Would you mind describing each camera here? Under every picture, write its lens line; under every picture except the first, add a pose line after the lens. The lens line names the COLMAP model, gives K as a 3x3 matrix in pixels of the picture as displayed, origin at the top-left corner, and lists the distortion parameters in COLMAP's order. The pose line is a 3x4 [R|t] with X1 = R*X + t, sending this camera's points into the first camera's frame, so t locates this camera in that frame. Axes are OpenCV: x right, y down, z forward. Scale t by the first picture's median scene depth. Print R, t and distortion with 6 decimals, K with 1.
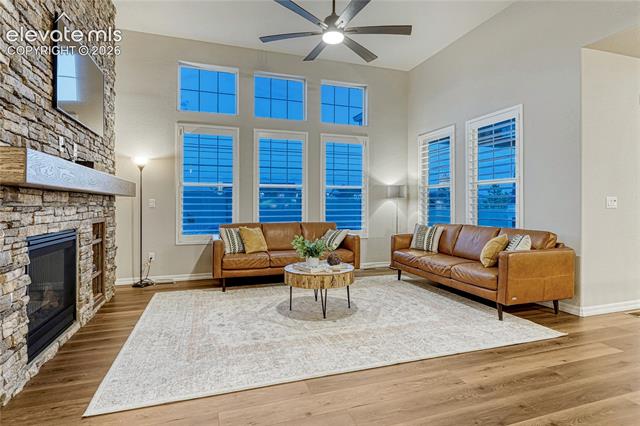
lens RADIAL K [[344.6, 0, 320.6], [0, 344.6, 205.6], [0, 0, 1]] dist [-0.000749, -0.000178]
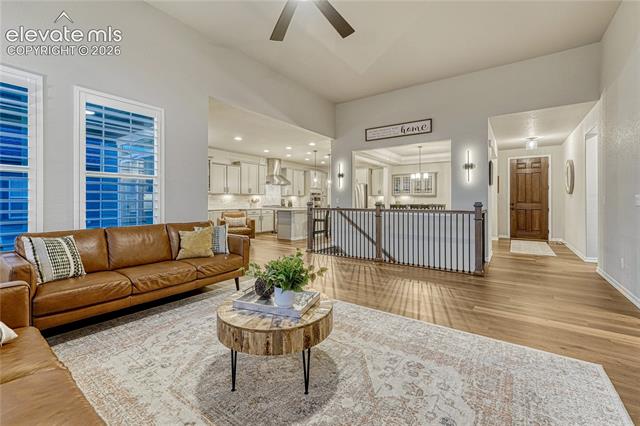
lens RADIAL K [[271.2, 0, 322.2], [0, 271.2, 196.8], [0, 0, 1]] dist [0.002308, 0.000462]
pose [[-0.584124, 0.010242, 0.811600, -0.524933], [0.000398, 0.999924, -0.012332, -0.007638], [-0.811664, -0.006881, -0.584083, 1.414221]]
